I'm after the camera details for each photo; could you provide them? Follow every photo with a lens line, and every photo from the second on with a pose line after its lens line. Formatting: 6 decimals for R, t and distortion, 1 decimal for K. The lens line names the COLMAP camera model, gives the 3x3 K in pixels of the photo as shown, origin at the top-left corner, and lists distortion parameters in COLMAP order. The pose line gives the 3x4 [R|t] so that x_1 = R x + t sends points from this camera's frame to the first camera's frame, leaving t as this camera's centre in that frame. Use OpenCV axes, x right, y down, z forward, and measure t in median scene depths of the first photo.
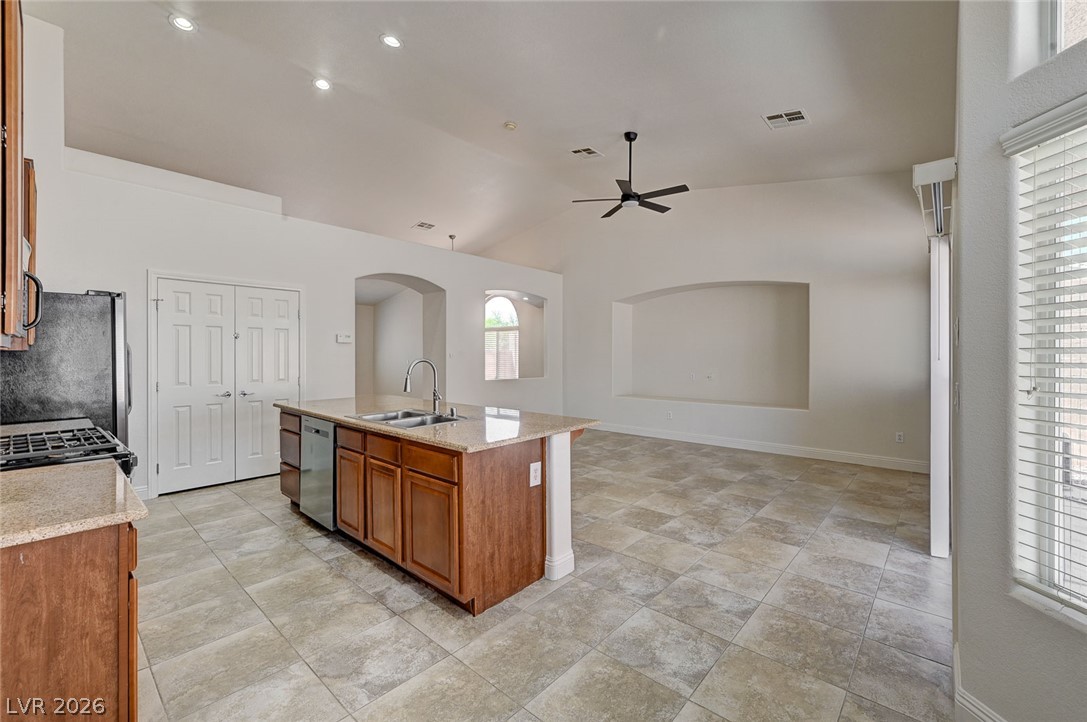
lens RADIAL K [[448.5, 0, 549.4], [0, 448.5, 354.8], [0, 0, 1]] dist [-0.001871, -0.000154]
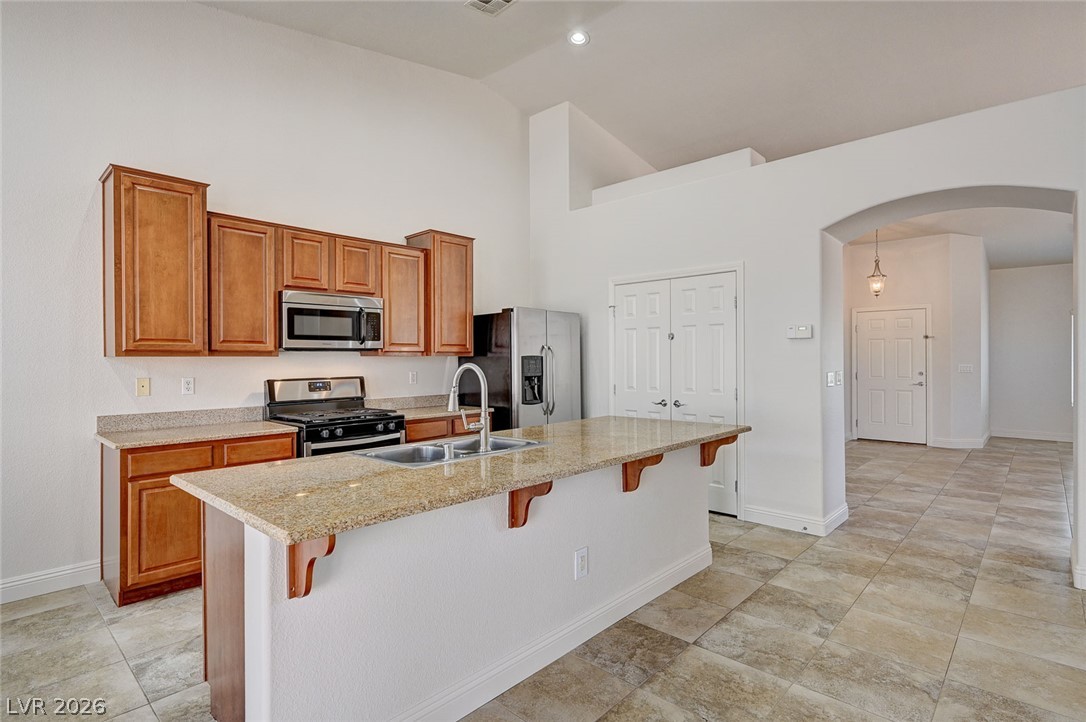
lens RADIAL K [[540.3, 0, 548.0], [0, 540.3, 360.3], [0, 0, 1]] dist [0.000865, 0.000129]
pose [[-0.015304, 0.001853, -0.999881, 0.454666], [0.004131, 0.999990, 0.001790, 0.001386], [0.999874, -0.004103, -0.015311, 0.996753]]
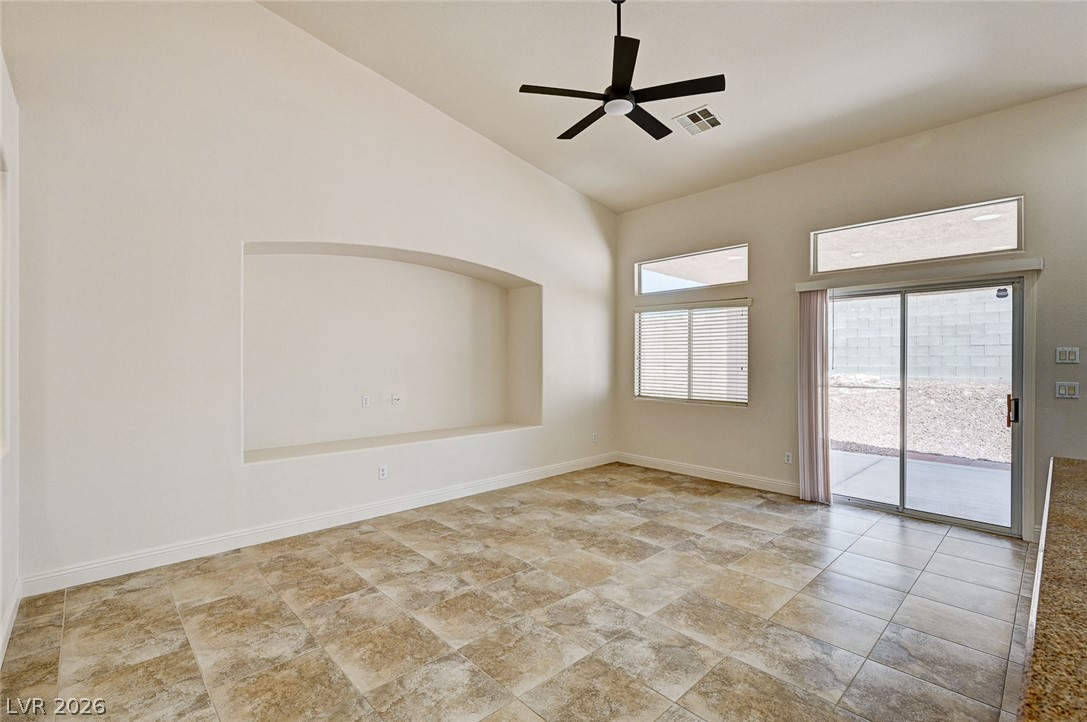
lens RADIAL K [[483.1, 0, 547.5], [0, 483.1, 360.6], [0, 0, 1]] dist [0.003490, 0.000231]
pose [[0.085482, 0.000767, 0.996339, -0.634607], [-0.001345, 0.999999, -0.000654, -0.012390], [-0.996339, -0.001284, 0.085483, 1.455455]]
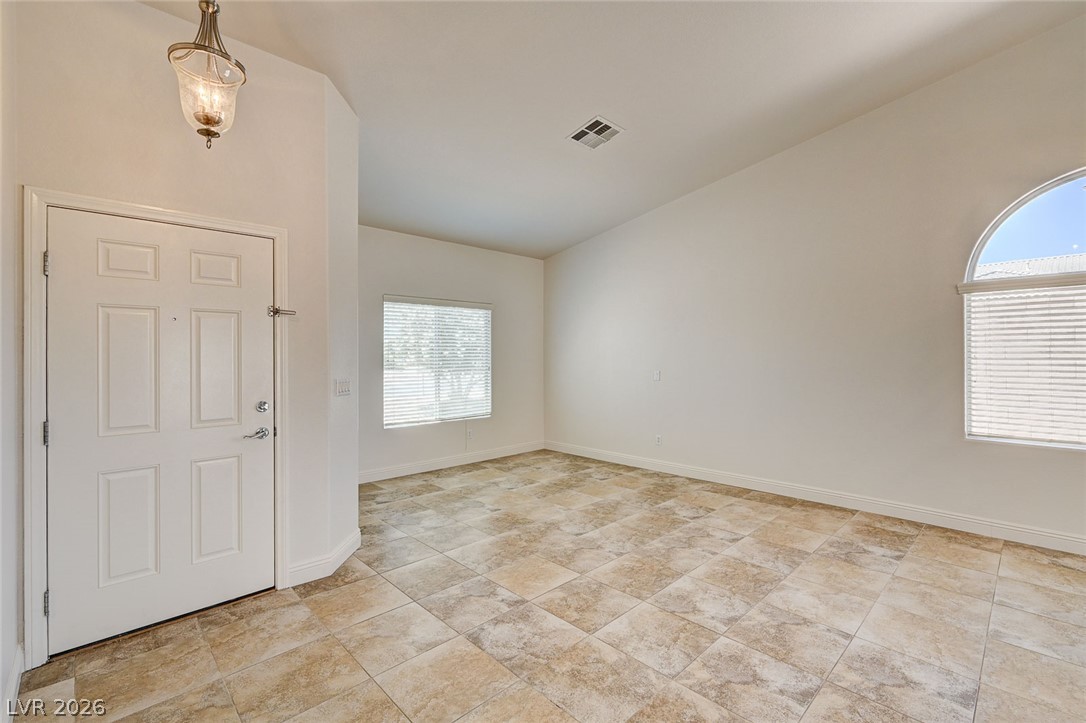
lens RADIAL K [[475.1, 0, 546.2], [0, 475.1, 355.7], [0, 0, 1]] dist [-0.000084, 0.000838]
pose [[0.997161, -0.005016, -0.075138, -1.308653], [0.005135, 0.999986, 0.001396, -0.012643], [0.075130, -0.001778, 0.997172, 1.794408]]
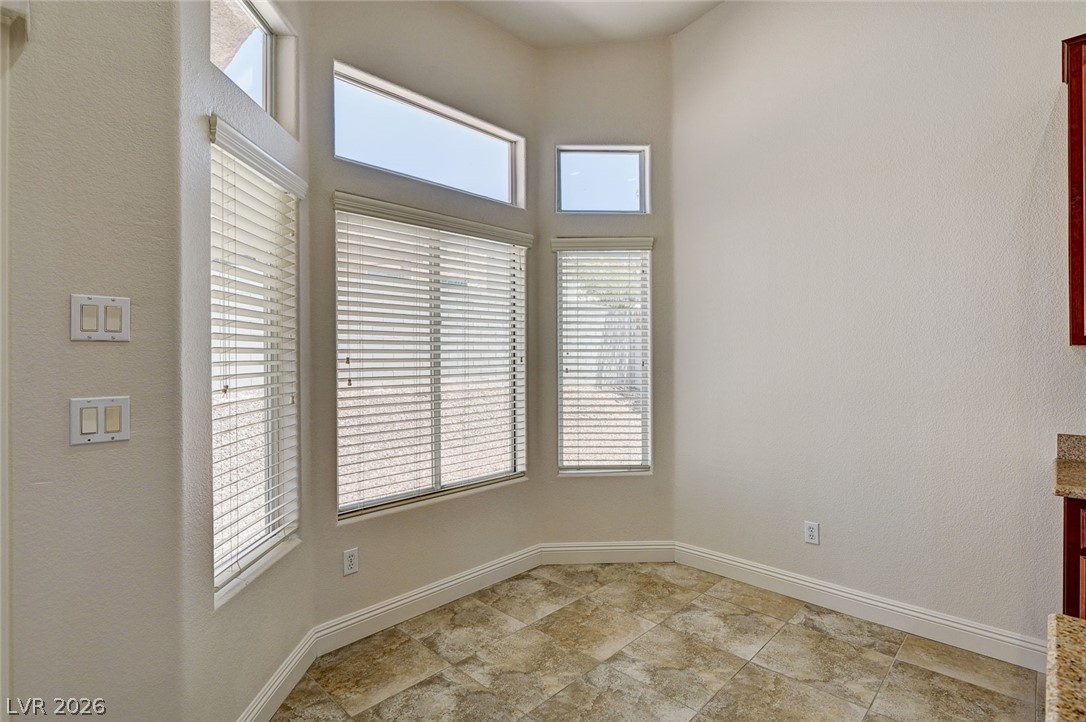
lens RADIAL K [[530.9, 0, 547.9], [0, 530.9, 358.0], [0, 0, 1]] dist [-0.001268, -0.000124]
pose [[-0.999477, 0.004711, 0.031985, 0.117382], [0.004846, 0.999980, 0.004160, 0.002768], [-0.031965, 0.004313, -0.999480, 0.844677]]
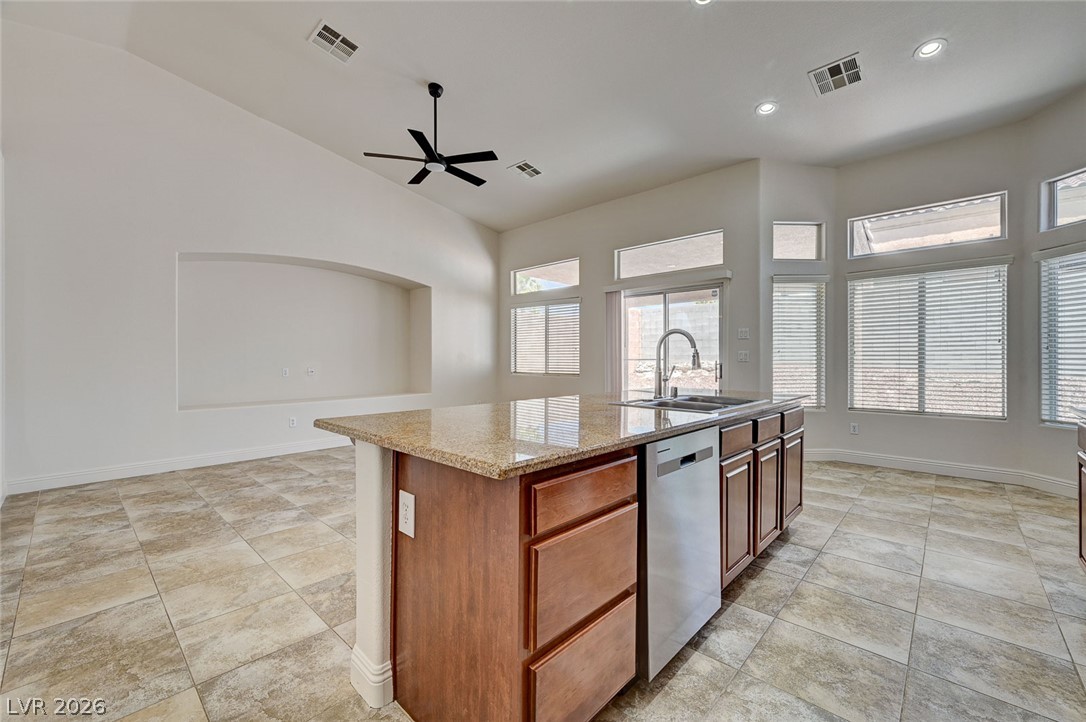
lens RADIAL K [[438.9, 0, 549.2], [0, 438.9, 358.6], [0, 0, 1]] dist [0.003150, 0.000416]
pose [[0.014983, 0.001028, 0.999887, -0.947601], [0.002155, 0.999997, -0.001061, 0.053451], [-0.999885, 0.002171, 0.014981, 1.074001]]
